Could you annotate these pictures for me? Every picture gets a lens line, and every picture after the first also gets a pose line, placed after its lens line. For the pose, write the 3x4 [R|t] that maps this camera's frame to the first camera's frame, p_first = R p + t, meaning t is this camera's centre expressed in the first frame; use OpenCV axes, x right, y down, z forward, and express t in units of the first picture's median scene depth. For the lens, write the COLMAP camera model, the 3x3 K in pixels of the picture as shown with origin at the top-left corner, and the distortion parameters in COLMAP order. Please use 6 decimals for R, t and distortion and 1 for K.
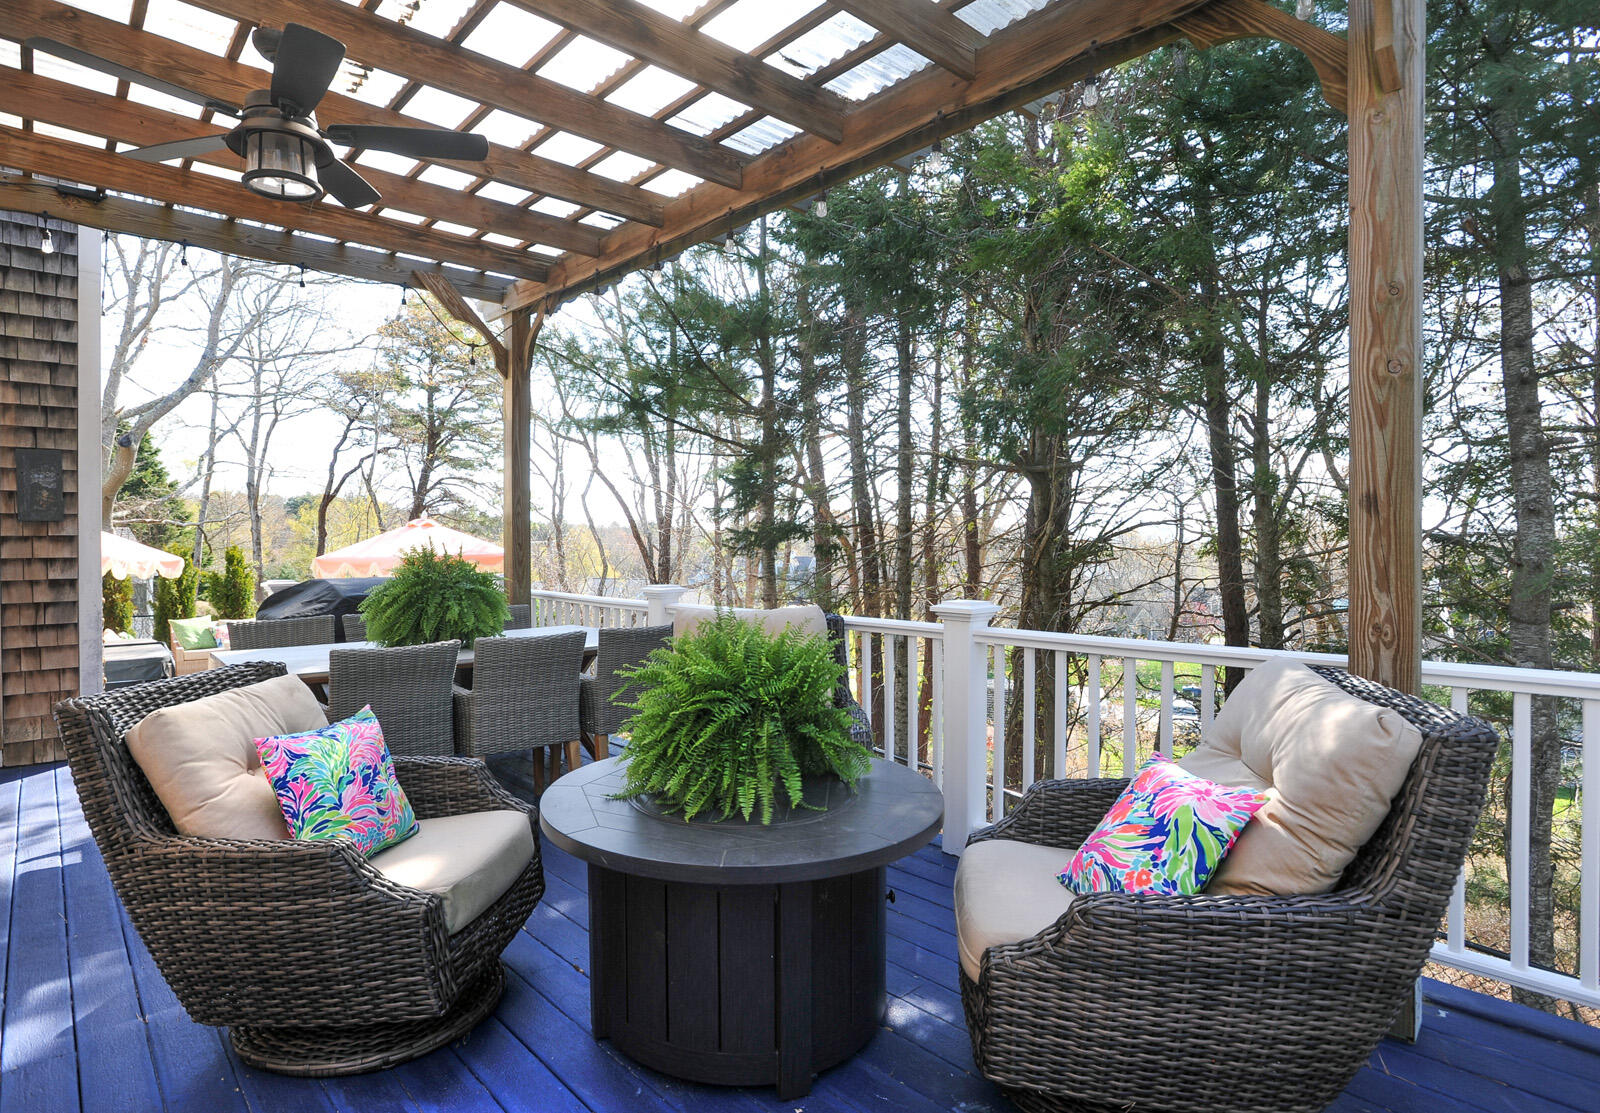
lens RADIAL K [[868.7, 0, 800.0], [0, 868.7, 556.5], [0, 0, 1]] dist [0.003801, 0.003343]
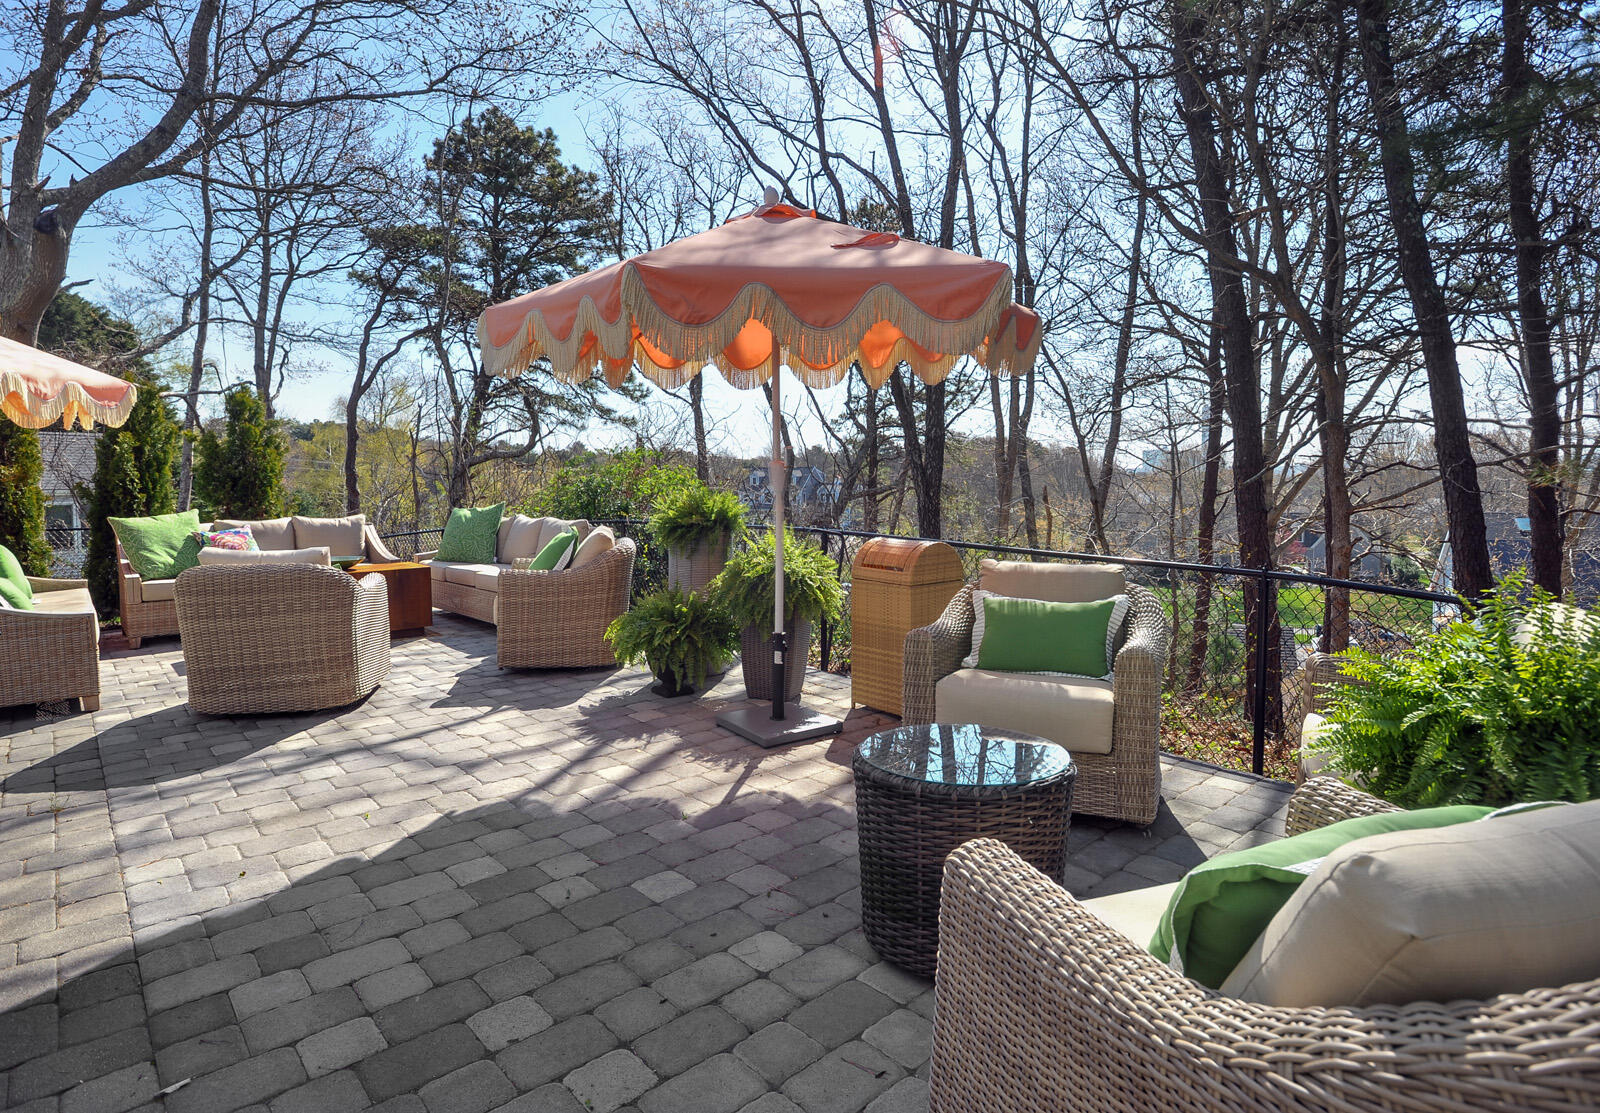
lens RADIAL K [[868.7, 0, 800.0], [0, 868.7, 556.5], [0, 0, 1]] dist [0.003801, 0.003343]
pose [[0.999869, 0.015517, -0.004503, -0.195572], [-0.015188, 0.997728, 0.065639, 0.032890], [0.005511, -0.065562, 0.997833, 0.297500]]
